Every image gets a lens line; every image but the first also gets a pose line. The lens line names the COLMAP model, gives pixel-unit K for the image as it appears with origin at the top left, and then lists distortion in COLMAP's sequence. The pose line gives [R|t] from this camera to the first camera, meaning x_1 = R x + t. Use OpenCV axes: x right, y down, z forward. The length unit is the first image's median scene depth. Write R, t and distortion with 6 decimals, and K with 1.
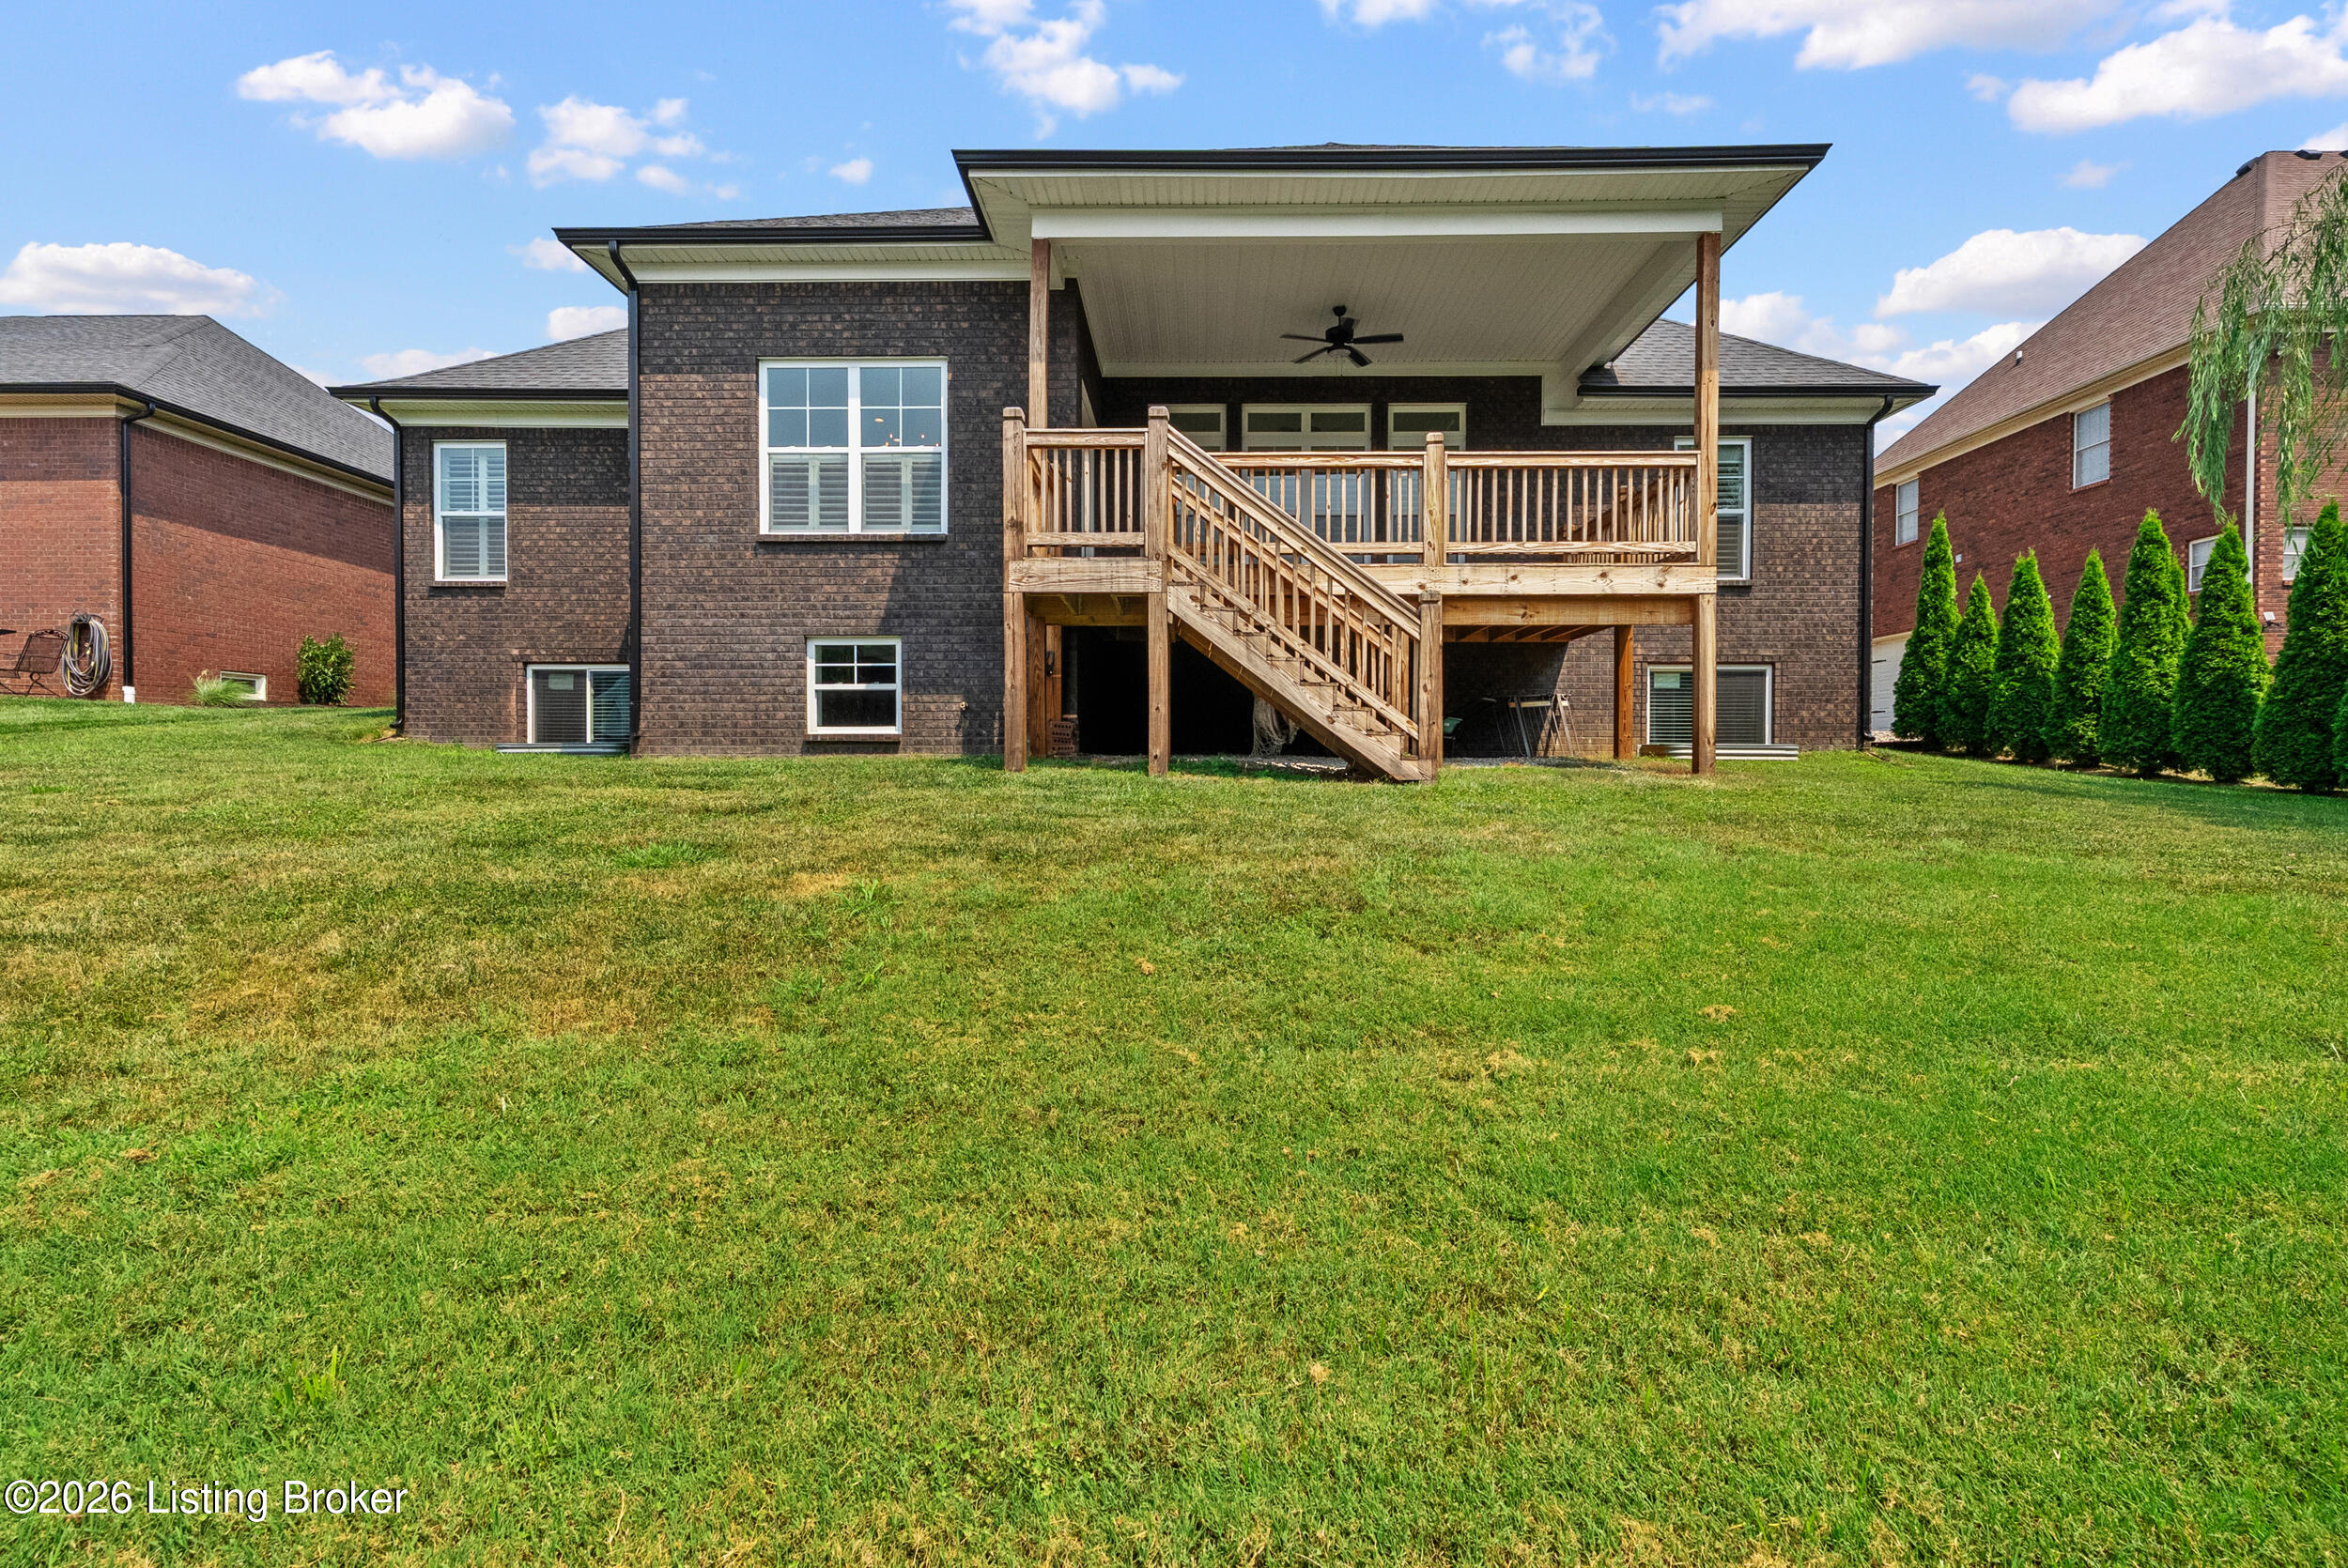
lens RADIAL K [[1077.3, 0, 1182.7], [0, 1077.3, 779.5], [0, 0, 1]] dist [-0.001999, -0.000337]
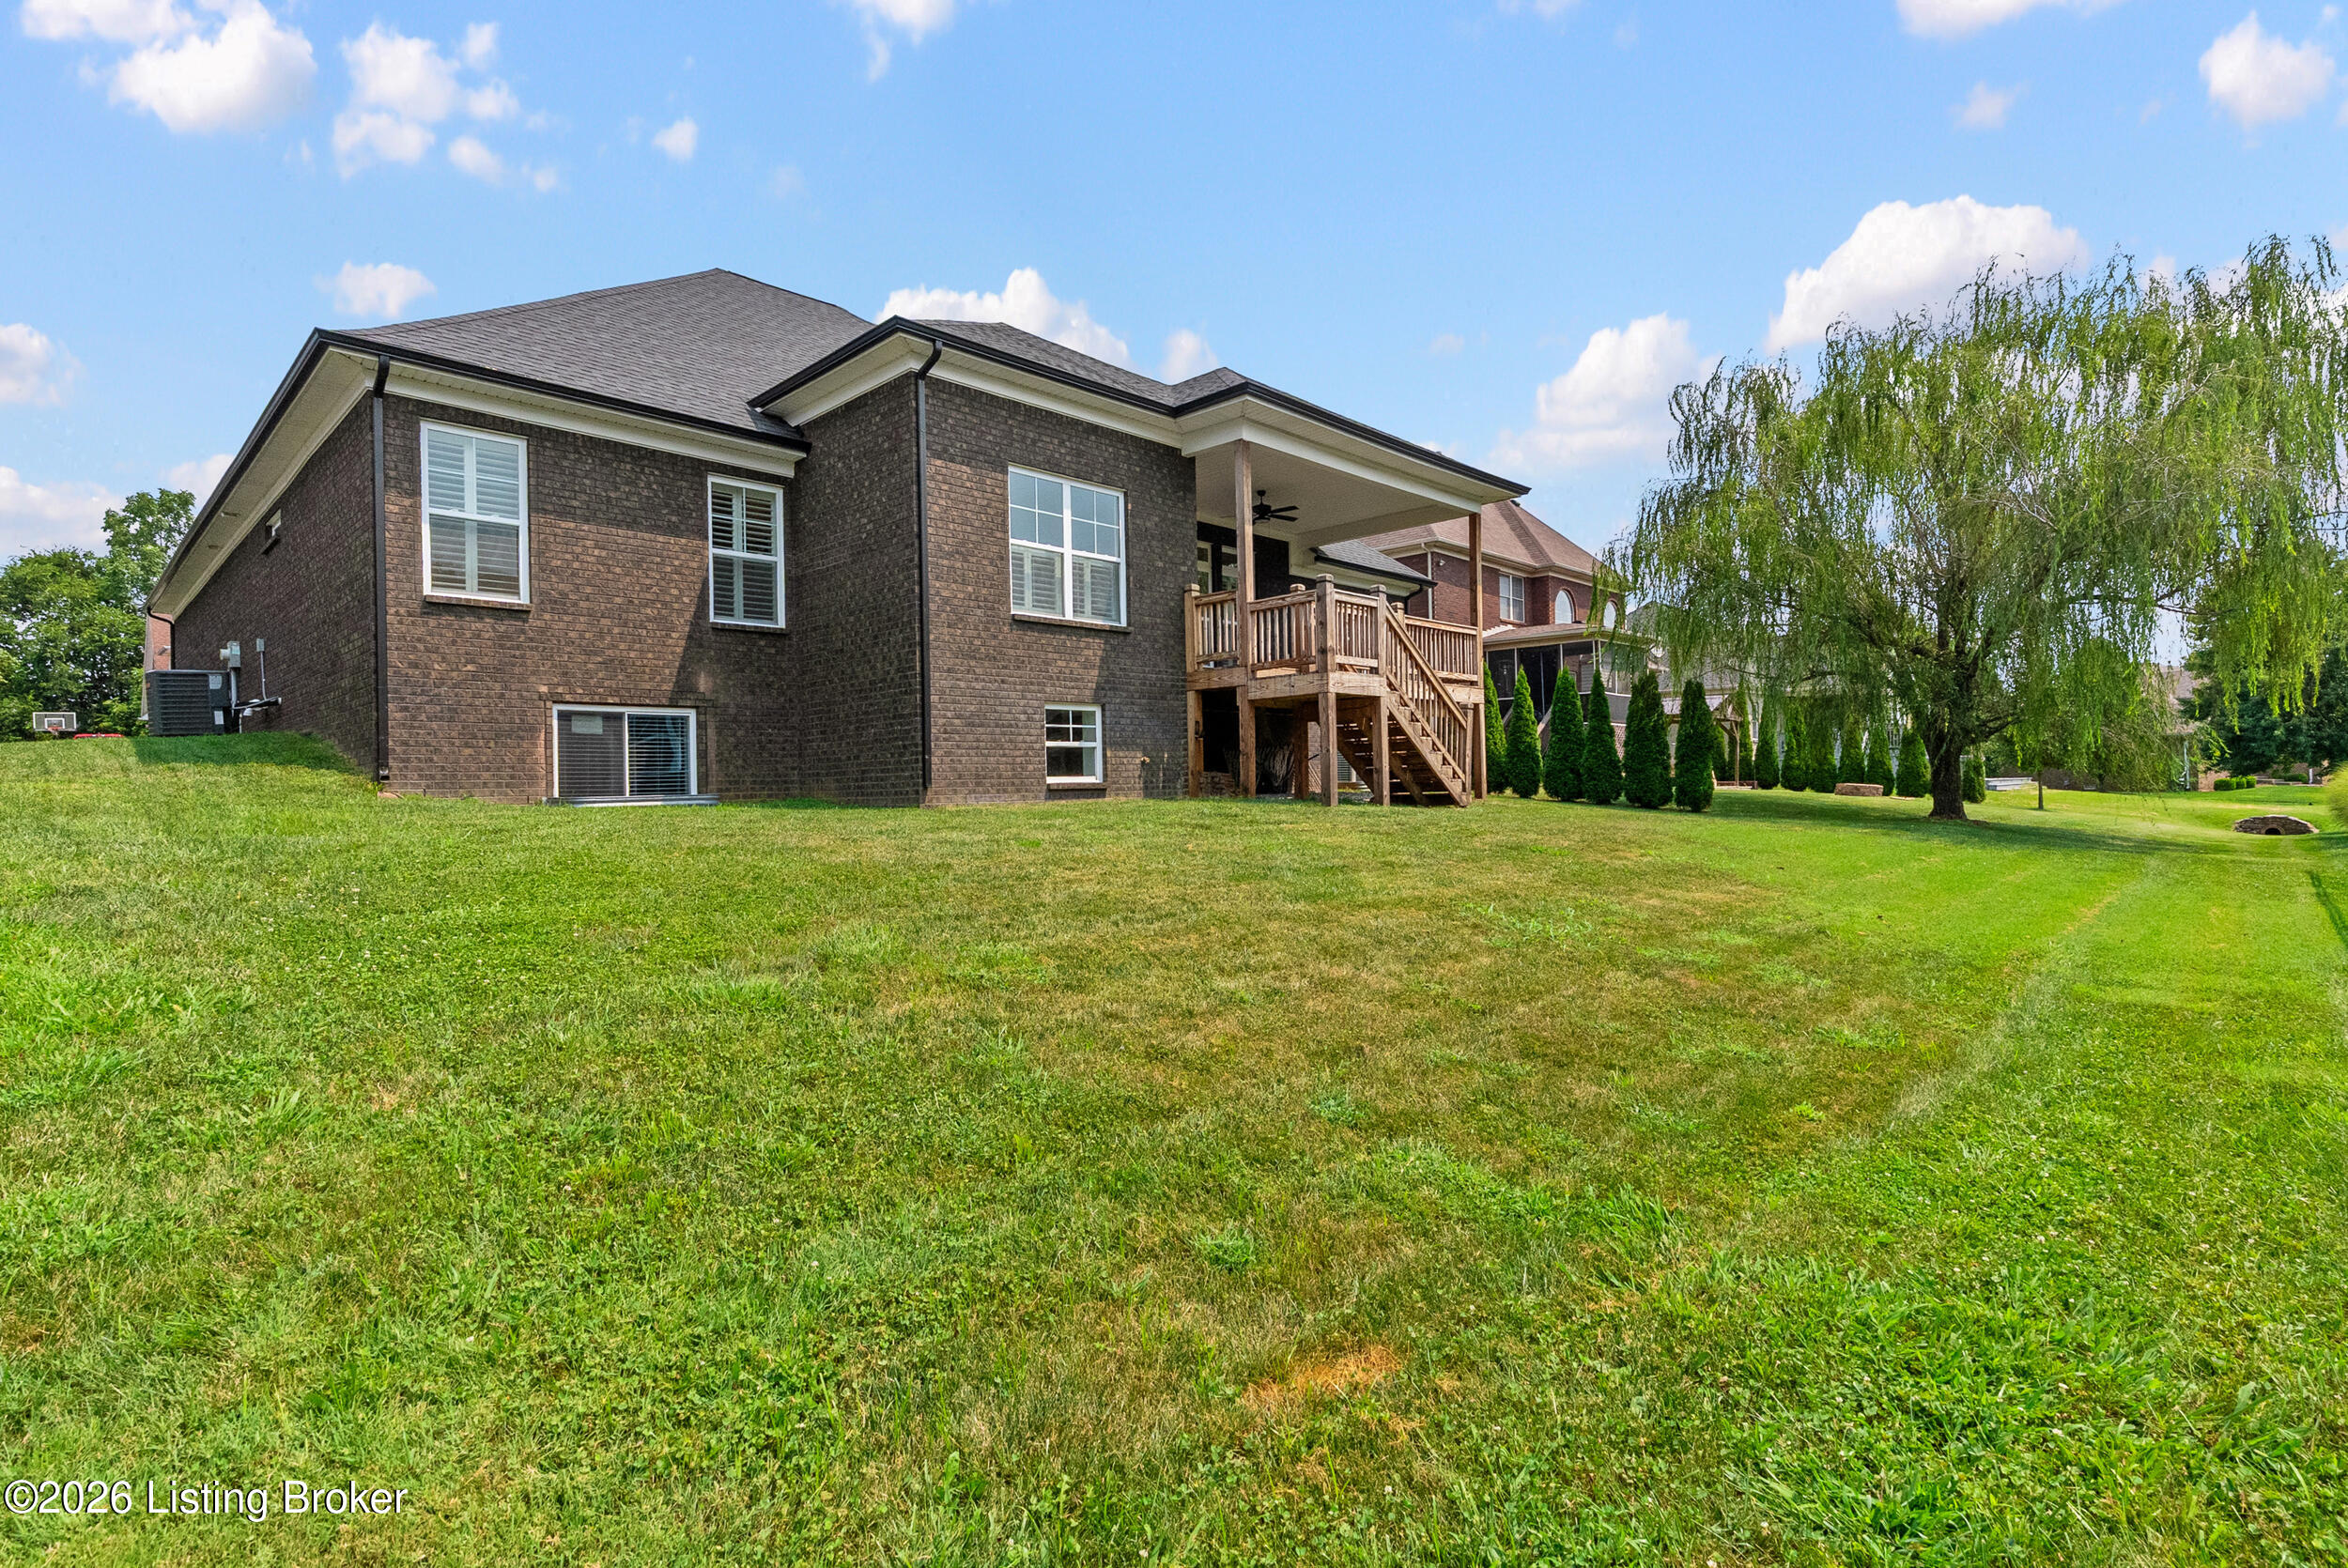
lens RADIAL K [[1157.8, 0, 1174.0], [0, 1157.8, 784.0], [0, 0, 1]] dist [-0.009676, -0.000856]
pose [[0.673802, -0.013299, 0.738793, -1.198528], [0.031518, 0.999445, -0.010755, -0.022992], [-0.738240, 0.030531, 0.673847, 0.031018]]
